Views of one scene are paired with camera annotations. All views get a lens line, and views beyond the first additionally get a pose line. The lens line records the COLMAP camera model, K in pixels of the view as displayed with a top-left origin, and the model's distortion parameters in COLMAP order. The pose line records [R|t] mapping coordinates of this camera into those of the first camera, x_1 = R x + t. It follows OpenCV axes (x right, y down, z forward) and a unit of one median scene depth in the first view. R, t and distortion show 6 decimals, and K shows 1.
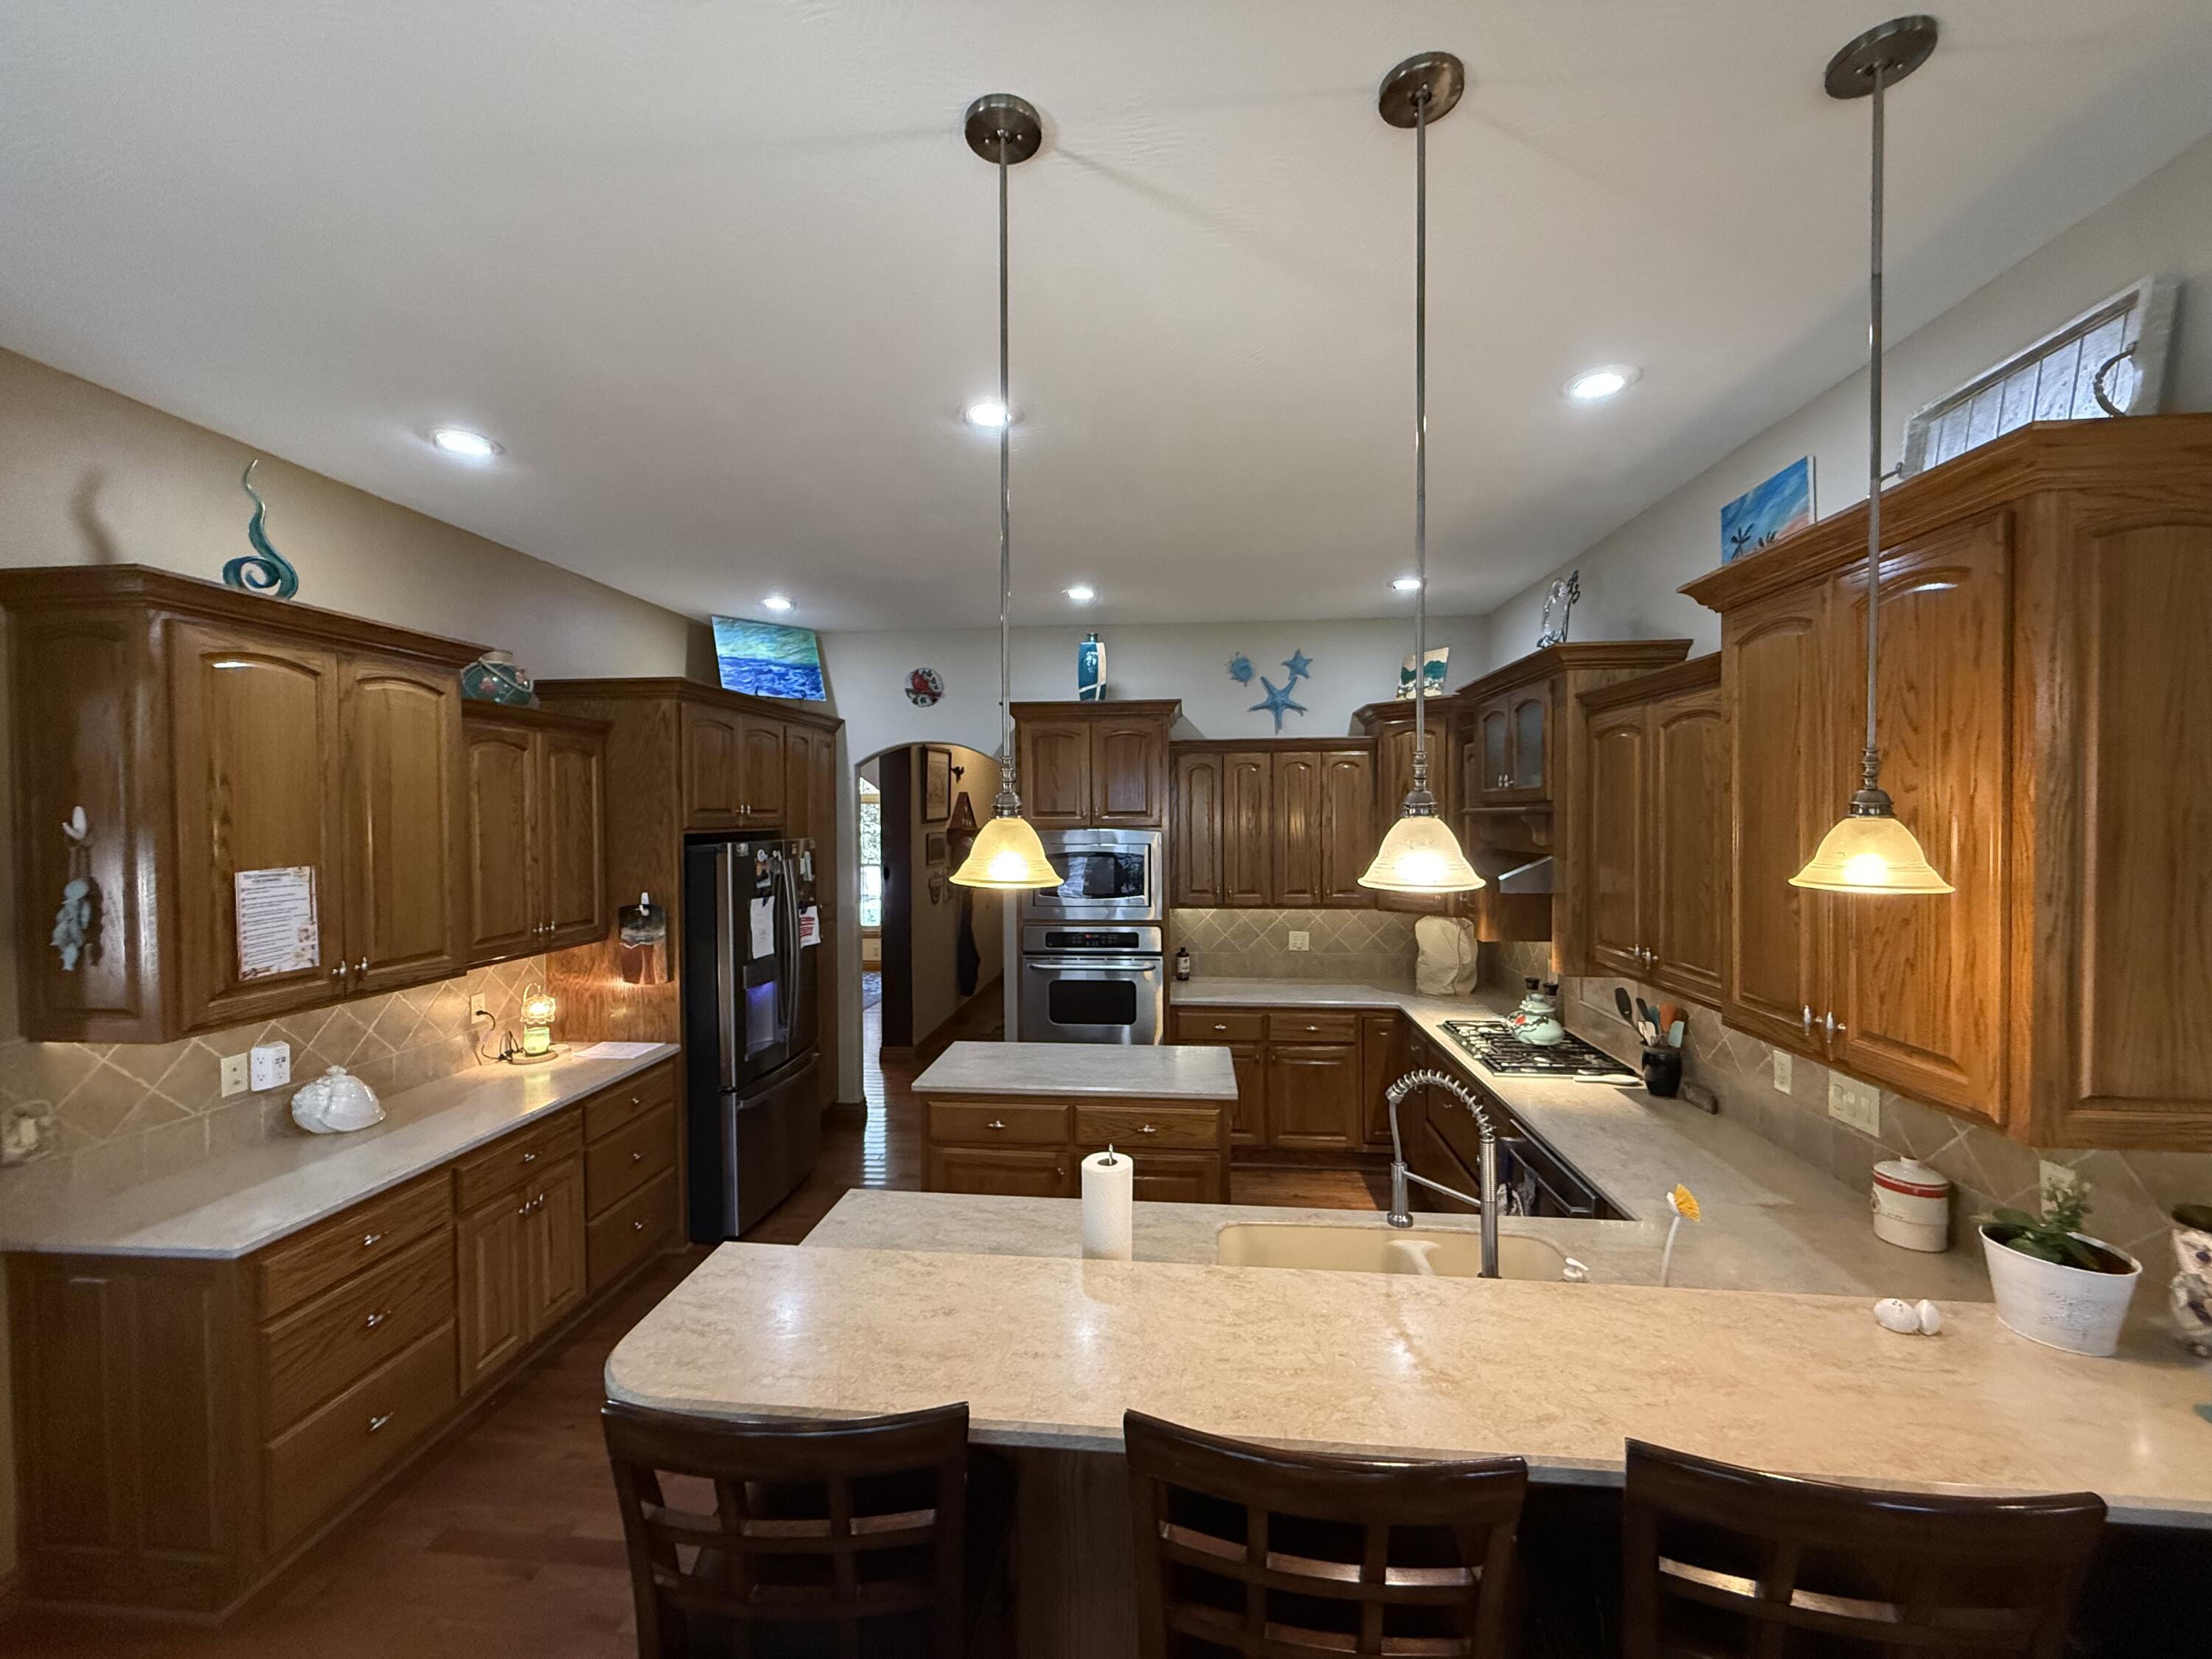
lens RADIAL K [[877.7, 0, 1099.4], [0, 877.7, 827.8], [0, 0, 1]] dist [0.000915, -0.000001]
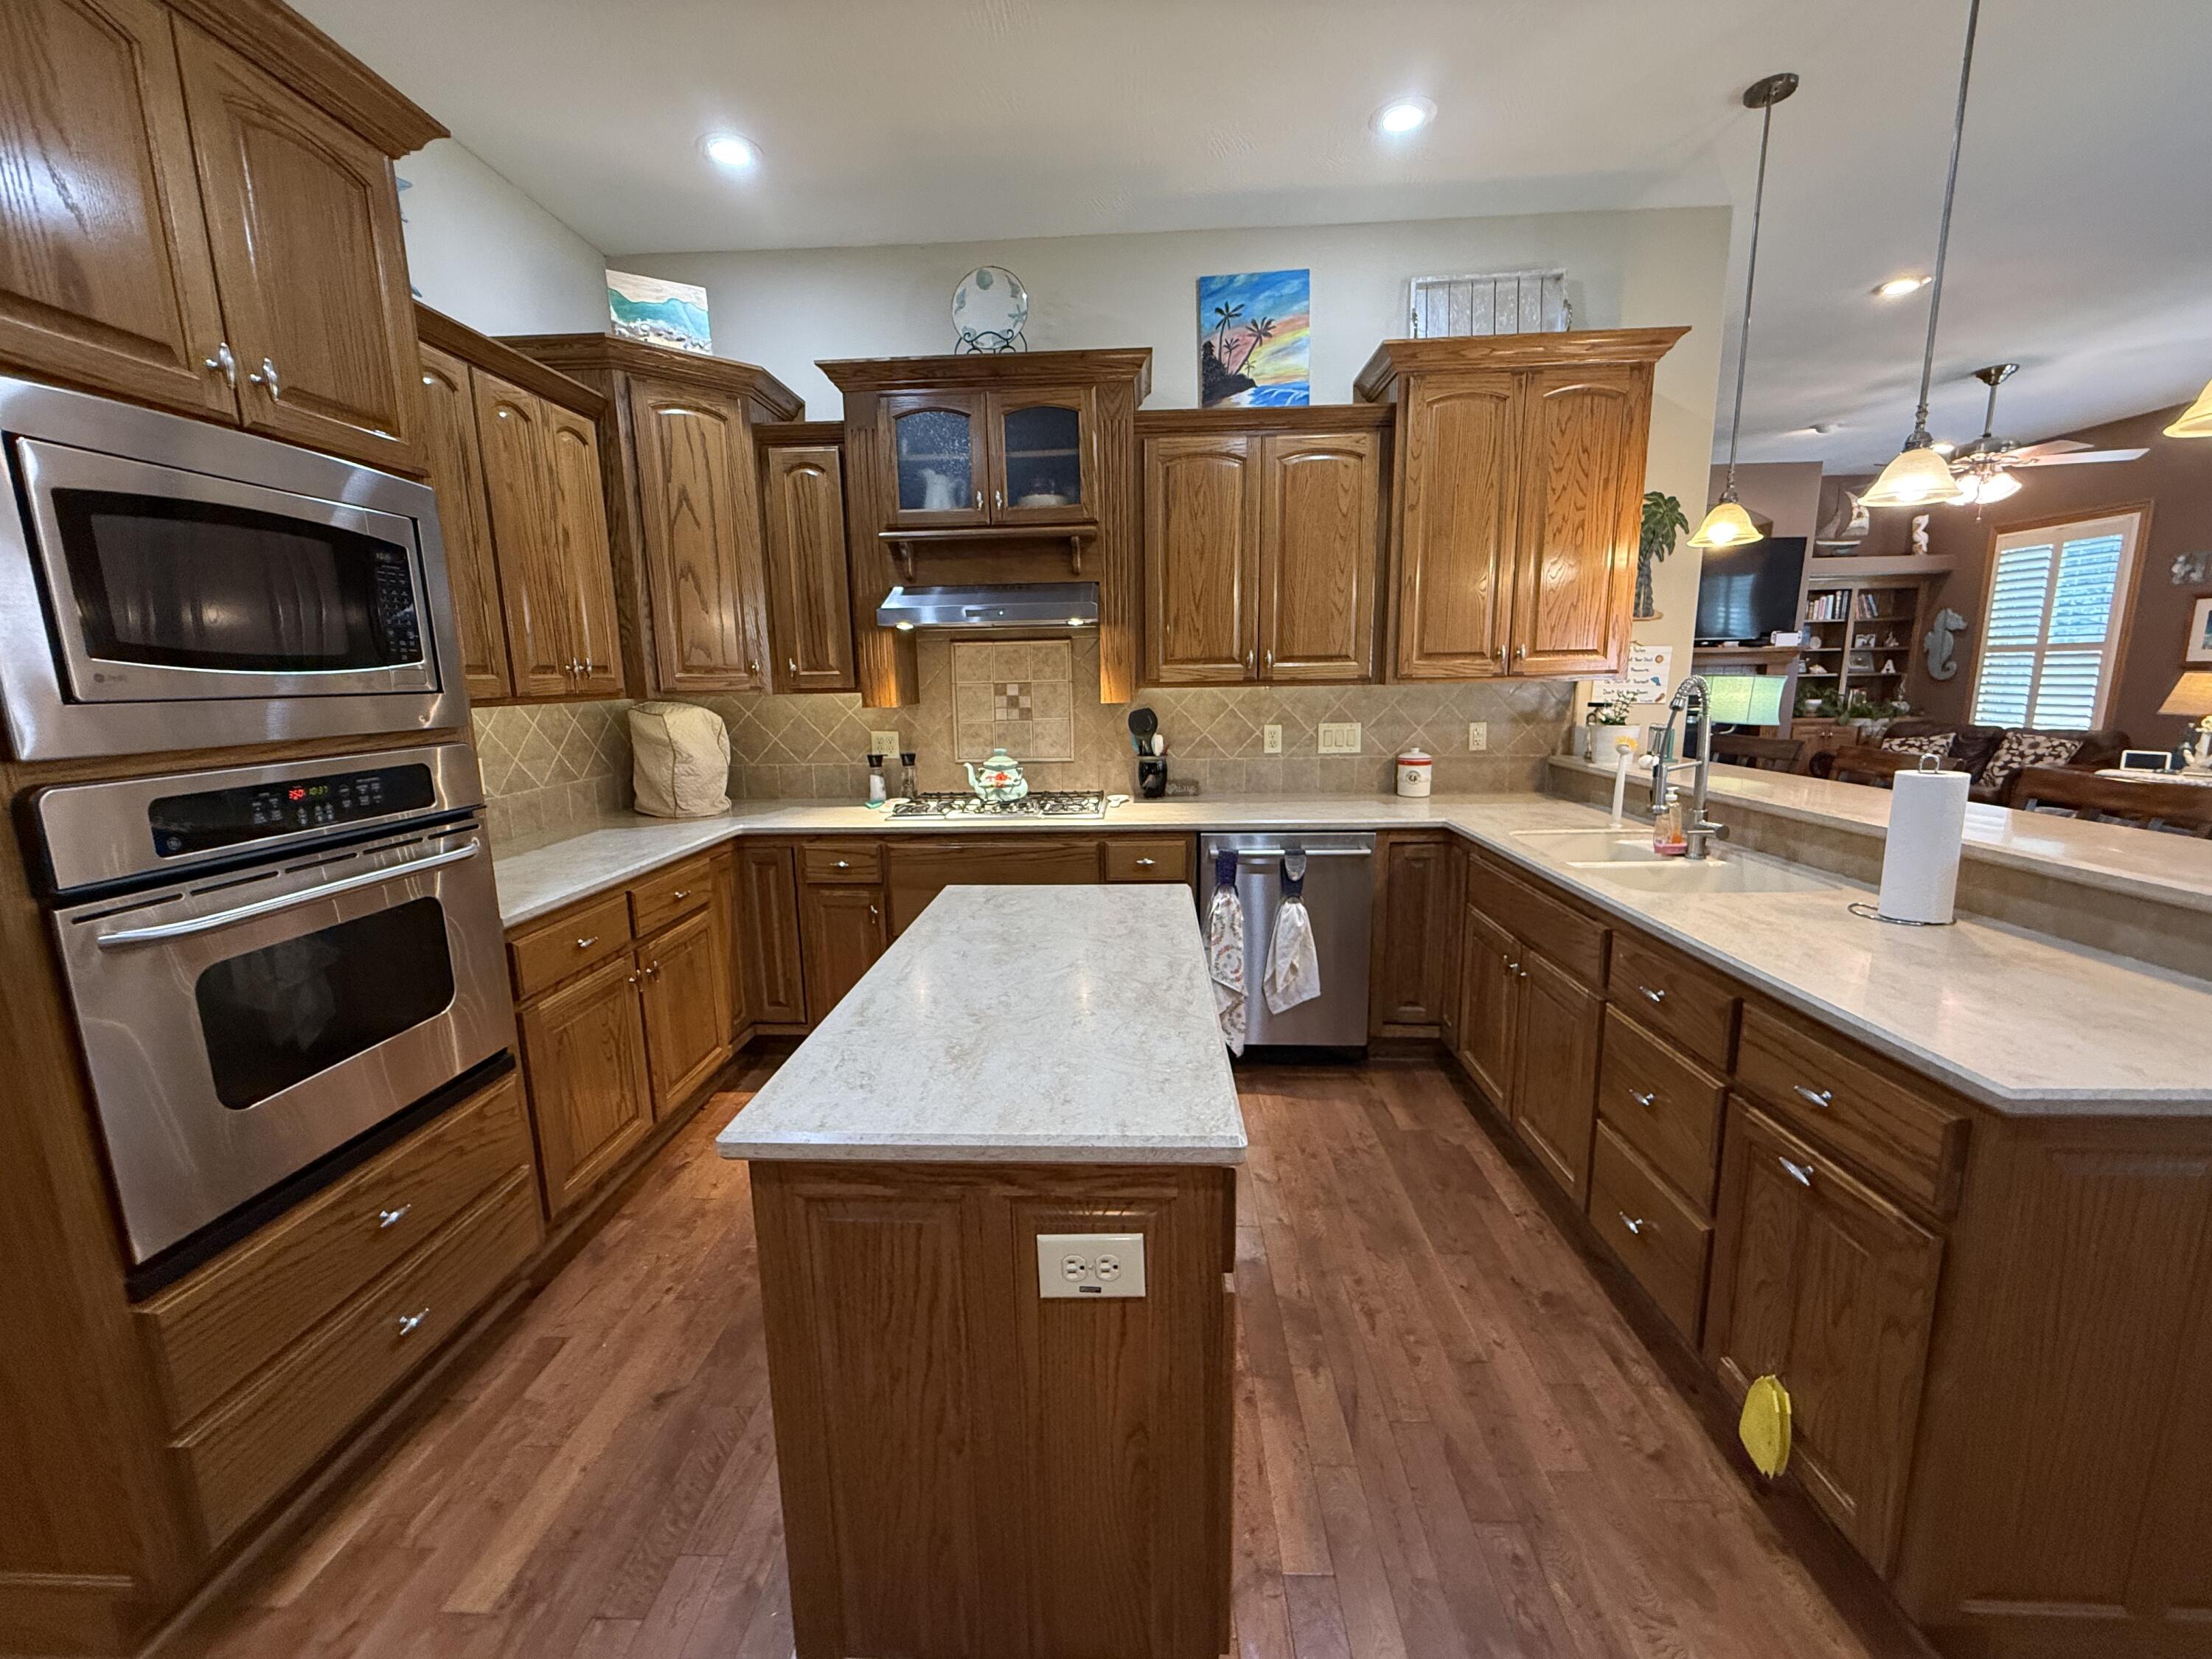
lens RADIAL K [[877.7, 0, 1099.1], [0, 877.7, 826.0], [0, 0, 1]] dist [0.000915, -0.000001]
pose [[-0.046388, -0.165822, 0.985064, -0.630926], [0.034209, 0.985283, 0.167470, 0.176552], [-0.998338, 0.041467, -0.040033, 1.381074]]
